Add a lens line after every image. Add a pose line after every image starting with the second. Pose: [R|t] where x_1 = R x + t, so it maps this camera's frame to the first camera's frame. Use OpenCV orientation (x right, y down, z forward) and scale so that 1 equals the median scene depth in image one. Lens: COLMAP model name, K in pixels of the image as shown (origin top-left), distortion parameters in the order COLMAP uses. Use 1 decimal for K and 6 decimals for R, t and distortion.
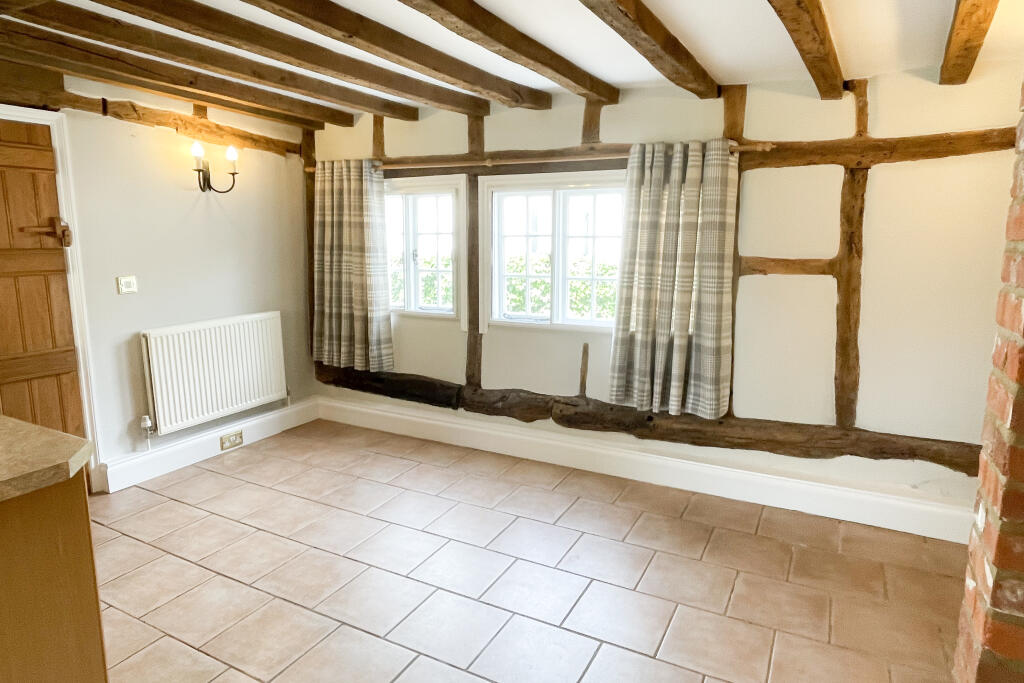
lens RADIAL K [[614.2, 0, 515.2], [0, 614.2, 344.5], [0, 0, 1]] dist [0.002953, -0.006417]
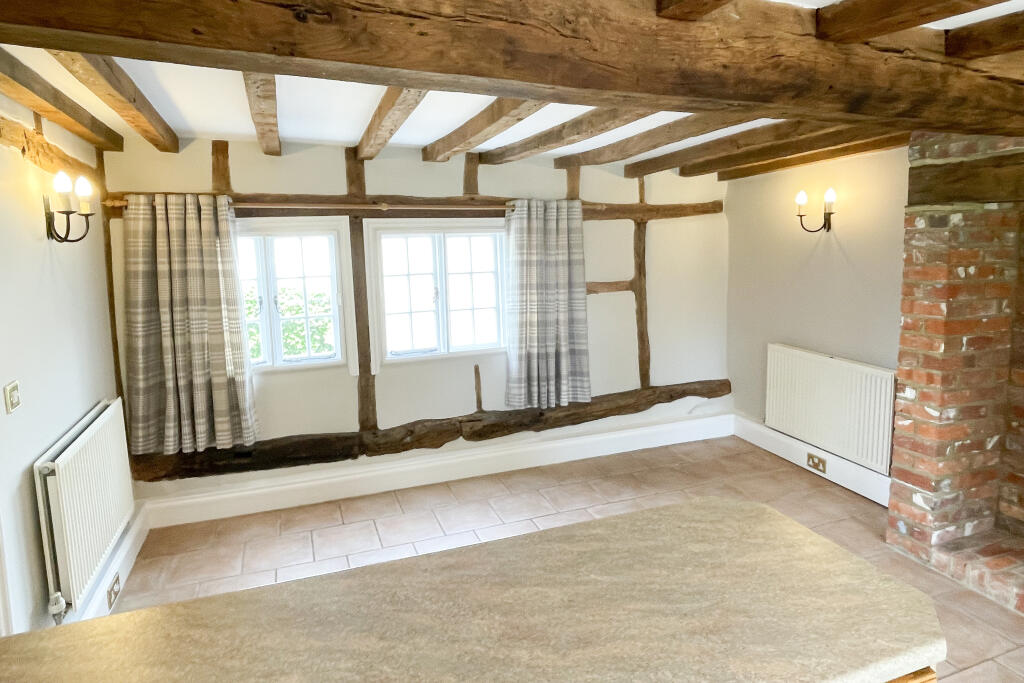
lens RADIAL K [[614.2, 0, 510.4], [0, 614.2, 321.4], [0, 0, 1]] dist [0.002953, -0.006417]
pose [[0.653084, -0.113737, 0.748696, -0.673533], [0.159274, 0.987173, 0.011031, -0.082248], [-0.740346, 0.112044, 0.662822, 0.179054]]
